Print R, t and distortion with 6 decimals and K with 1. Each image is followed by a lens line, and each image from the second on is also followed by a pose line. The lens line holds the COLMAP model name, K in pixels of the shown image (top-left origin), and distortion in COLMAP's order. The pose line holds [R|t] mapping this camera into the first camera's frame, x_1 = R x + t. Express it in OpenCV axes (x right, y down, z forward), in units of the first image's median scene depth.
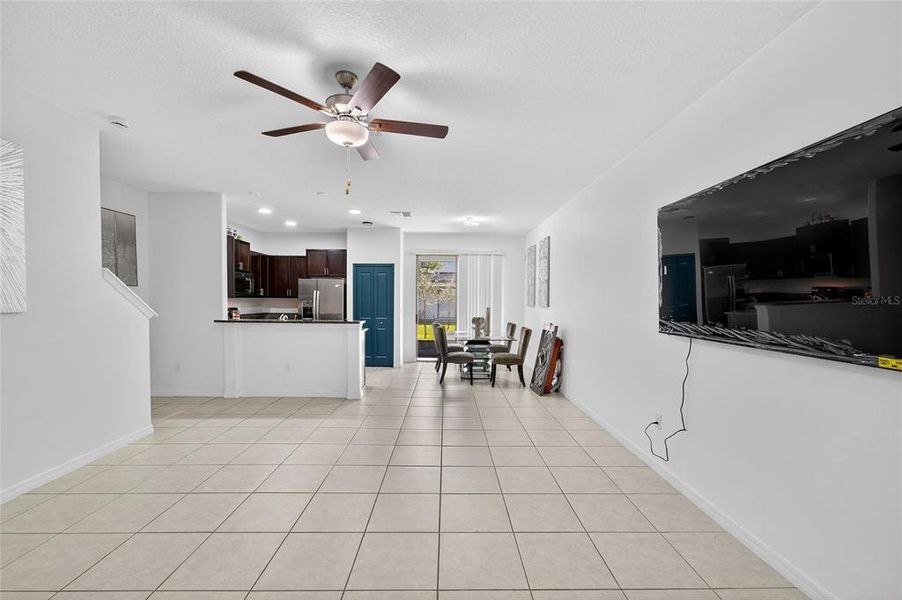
lens RADIAL K [[374.0, 0, 452.1], [0, 374.0, 302.6], [0, 0, 1]] dist [-0.011053, 0.006501]
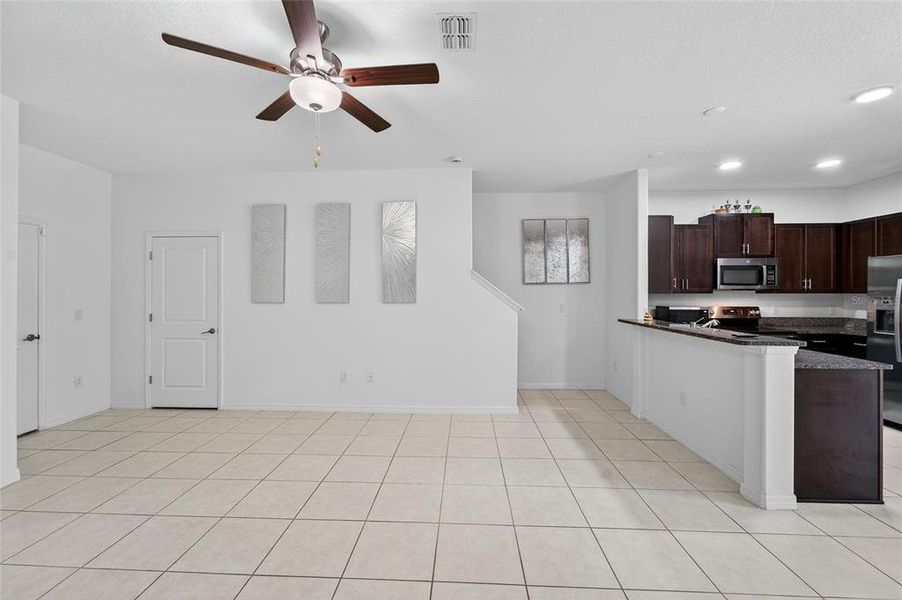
lens RADIAL K [[374.0, 0, 446.6], [0, 374.0, 289.6], [0, 0, 1]] dist [-0.011053, 0.006501]
pose [[-0.061483, -0.015356, -0.997990, 0.181068], [-0.008767, 0.999851, -0.014844, -0.003936], [0.998070, 0.007837, -0.061609, 0.461440]]
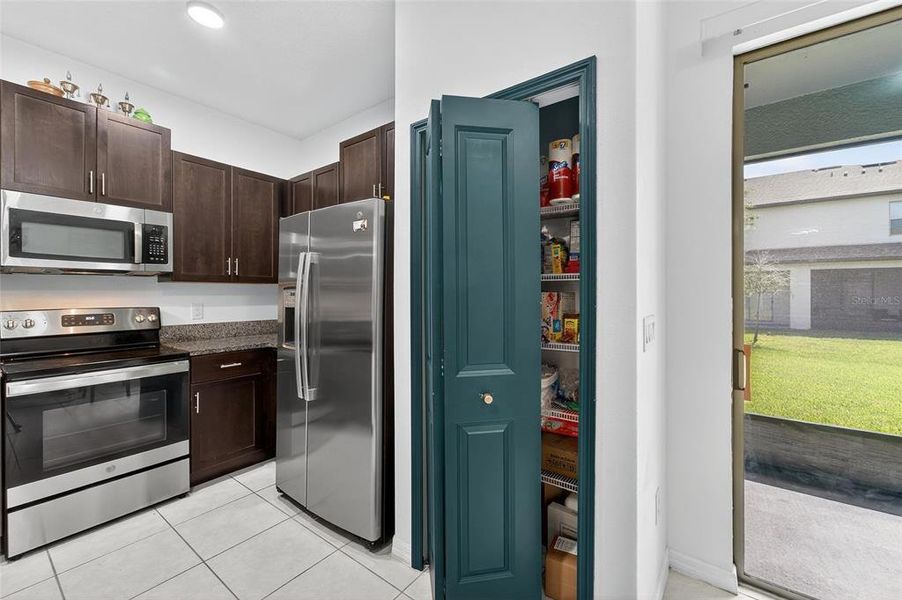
lens RADIAL K [[374.0, 0, 449.3], [0, 374.0, 292.4], [0, 0, 1]] dist [-0.011053, 0.006501]
pose [[0.792042, -0.011770, -0.610353, -0.114586], [0.002407, 0.999867, -0.016158, 0.005612], [0.610462, 0.011329, 0.791965, 0.917756]]
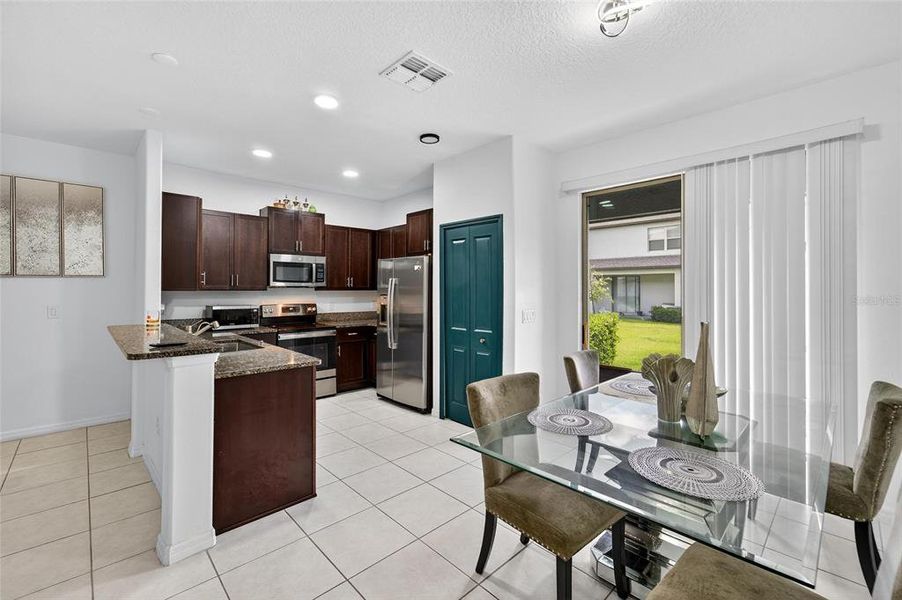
lens RADIAL K [[385.2, 0, 443.6], [0, 385.2, 284.8], [0, 0, 1]] dist [-0.014434, 0.002773]
pose [[0.683203, -0.016071, -0.730052, 0.158758], [-0.001879, 0.999716, -0.023766, -0.006503], [0.730226, 0.017609, 0.682979, 0.692056]]
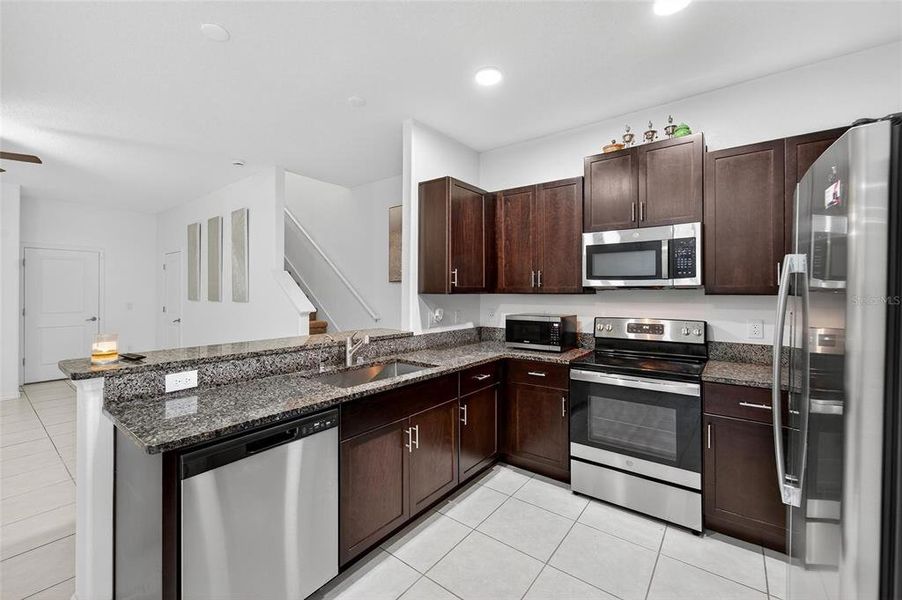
lens RADIAL K [[374.0, 0, 455.8], [0, 374.0, 288.6], [0, 0, 1]] dist [-0.011053, 0.006501]
pose [[-0.615978, -0.014542, -0.787629, -0.148169], [-0.011264, 0.999890, -0.009651, -0.012347], [0.787683, 0.002927, -0.616074, 1.075573]]
